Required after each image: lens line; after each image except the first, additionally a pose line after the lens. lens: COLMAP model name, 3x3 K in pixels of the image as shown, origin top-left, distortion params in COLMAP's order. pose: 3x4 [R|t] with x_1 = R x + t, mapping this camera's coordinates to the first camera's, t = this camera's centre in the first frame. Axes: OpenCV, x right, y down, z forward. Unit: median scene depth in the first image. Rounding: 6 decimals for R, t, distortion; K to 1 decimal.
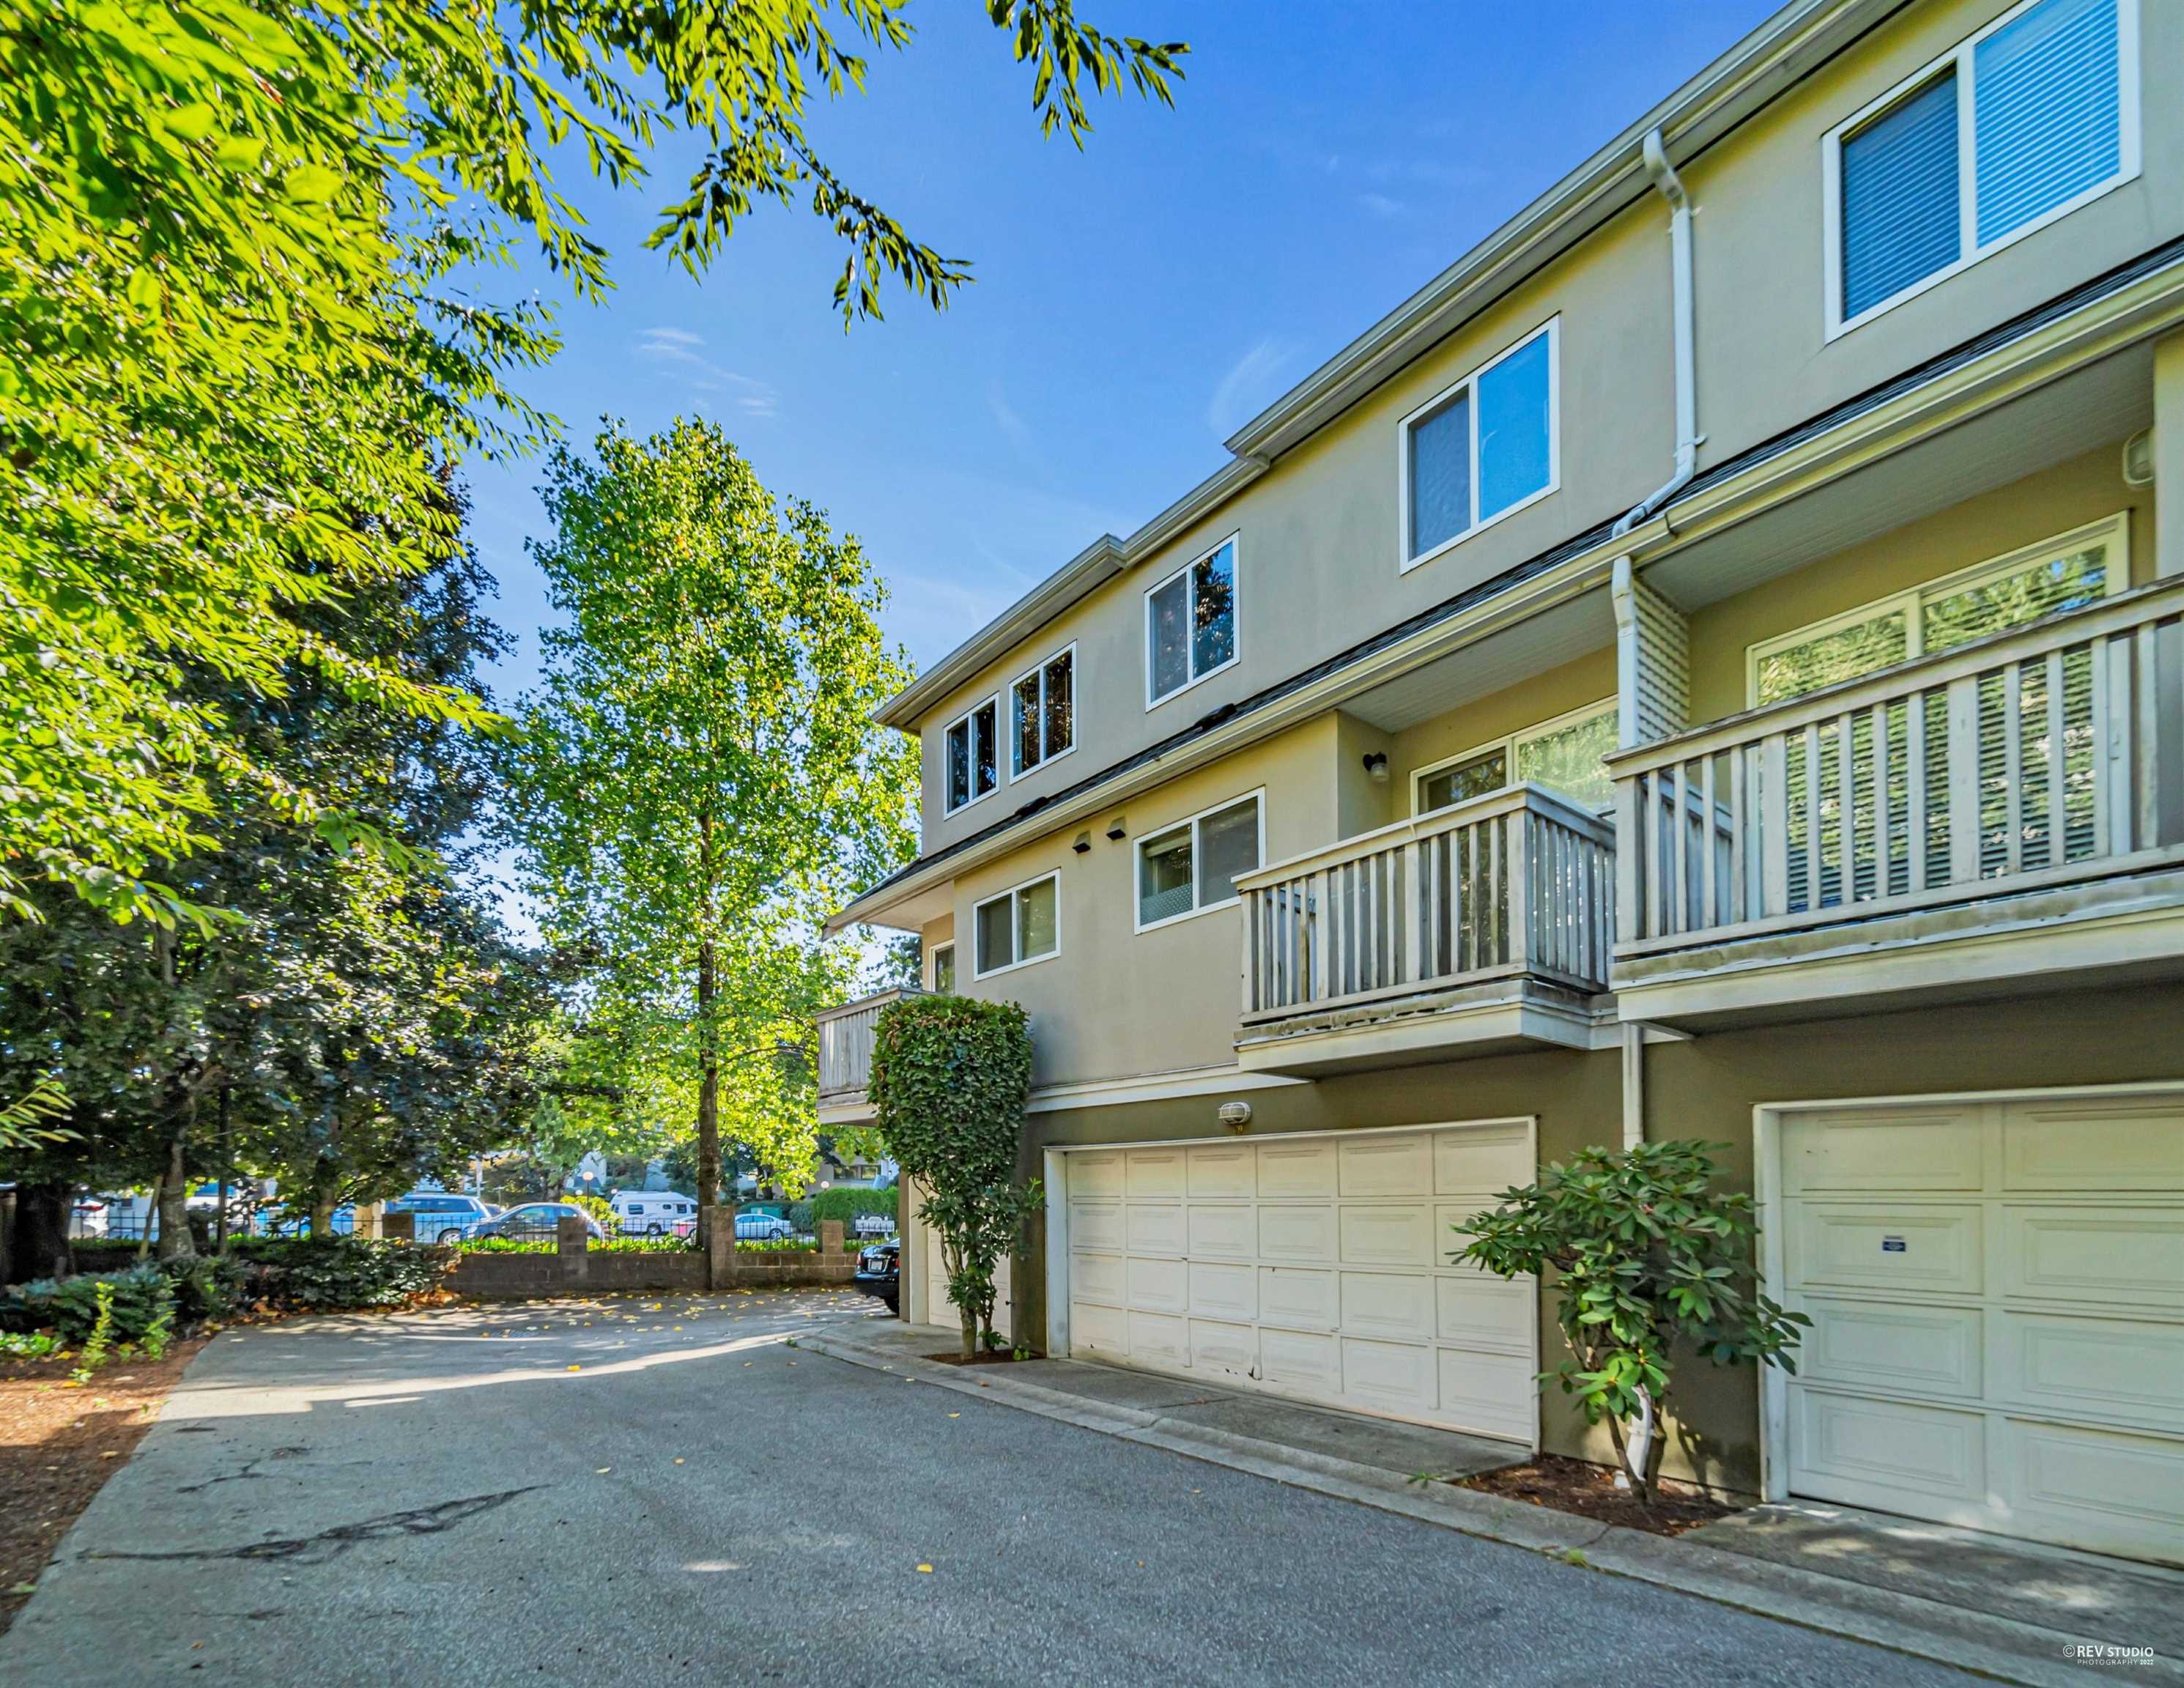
lens RADIAL K [[997.0, 0, 1089.6], [0, 997.0, 850.3], [0, 0, 1]] dist [-0.005427, 0.000532]
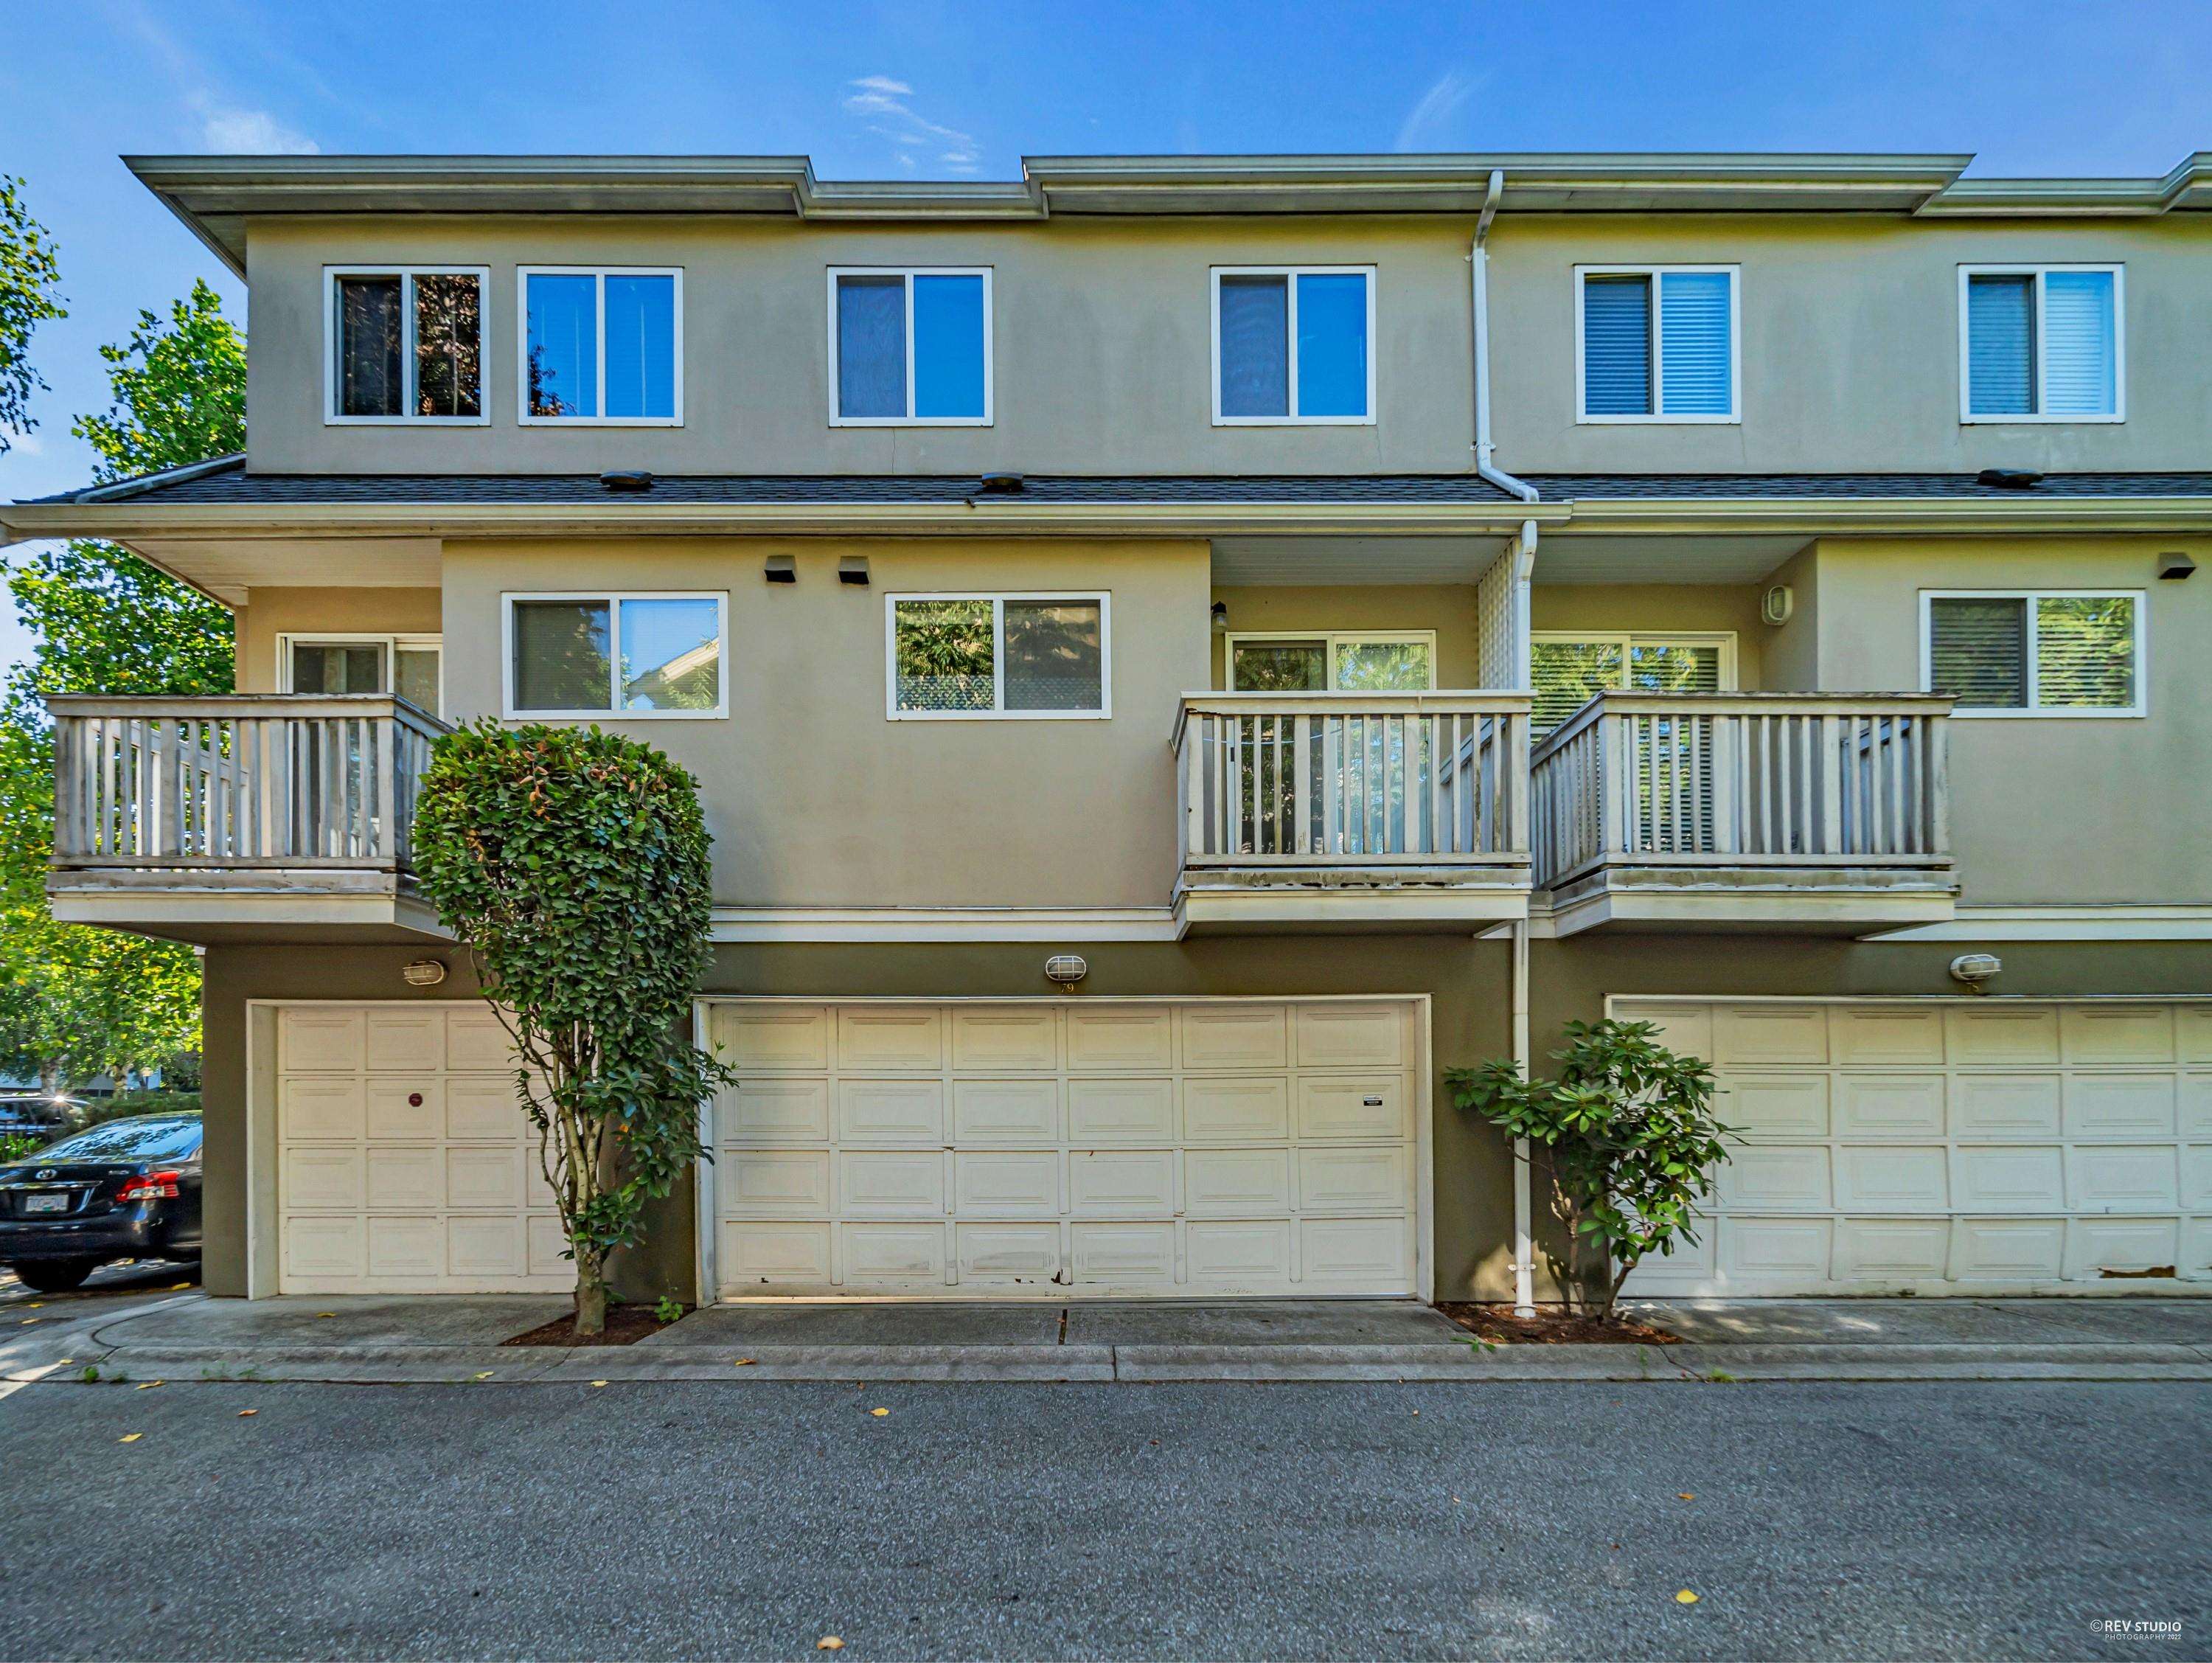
lens RADIAL K [[993.7, 0, 1117.9], [0, 993.7, 831.3], [0, 0, 1]] dist [0.002933, -0.000457]
pose [[0.619692, 0.179732, 0.763988, -0.457103], [-0.255041, 0.966712, -0.020553, 0.157755], [-0.742251, -0.182112, 0.644902, 0.455993]]
